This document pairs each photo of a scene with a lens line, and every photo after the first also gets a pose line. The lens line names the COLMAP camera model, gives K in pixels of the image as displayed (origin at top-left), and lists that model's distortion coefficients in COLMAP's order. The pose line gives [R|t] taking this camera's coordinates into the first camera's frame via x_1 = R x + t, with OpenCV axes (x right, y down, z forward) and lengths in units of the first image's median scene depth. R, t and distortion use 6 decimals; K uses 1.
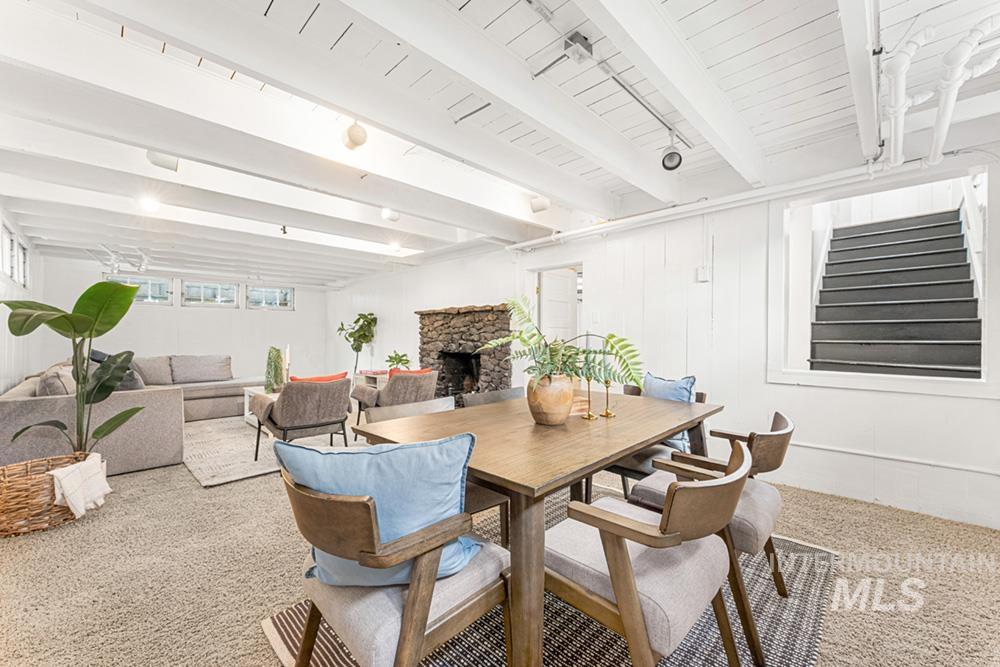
lens RADIAL K [[405.4, 0, 501.5], [0, 405.4, 335.5], [0, 0, 1]] dist [0.002357, -0.000075]
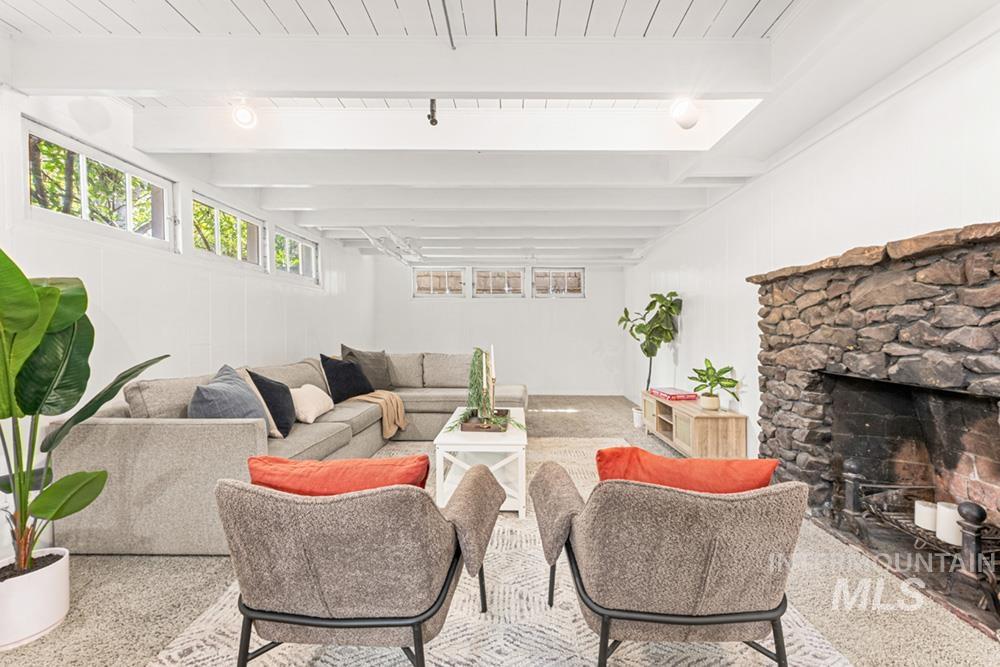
lens RADIAL K [[405.4, 0, 521.2], [0, 405.4, 325.7], [0, 0, 1]] dist [0.002357, -0.000075]
pose [[0.714503, -0.004839, -0.699616, -0.078499], [-0.002309, 0.999954, -0.009274, -0.000009], [0.699629, 0.008242, 0.714459, 0.509419]]
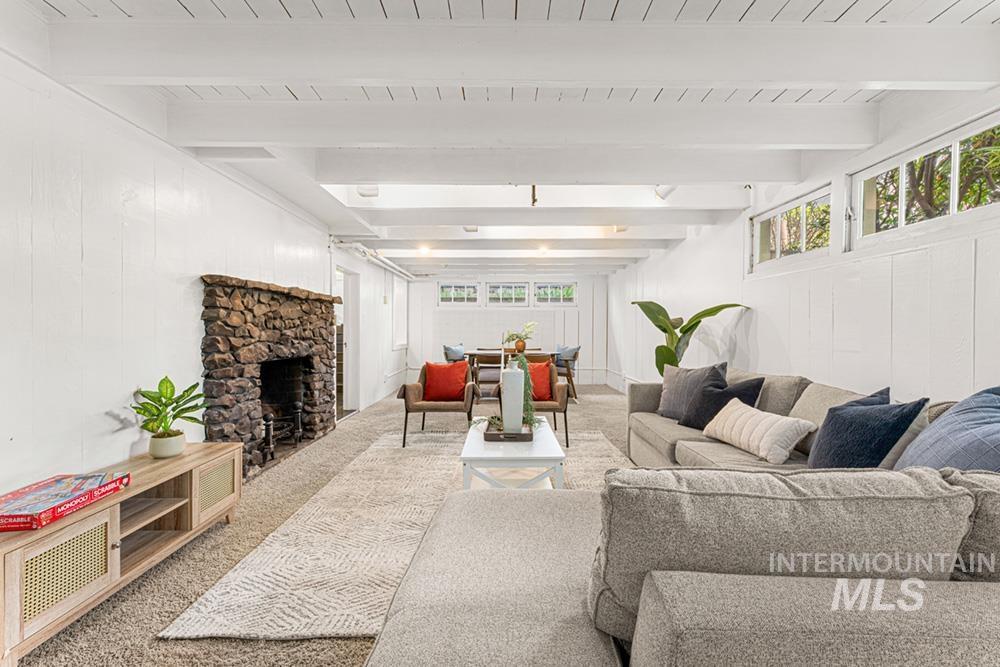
lens RADIAL K [[405.4, 0, 501.1], [0, 405.4, 332.1], [0, 0, 1]] dist [0.002357, -0.000075]
pose [[-0.704299, -0.010737, 0.709822, -0.737380], [-0.006177, 0.999940, 0.008997, -0.006564], [-0.709877, 0.001952, -0.704323, 1.120077]]
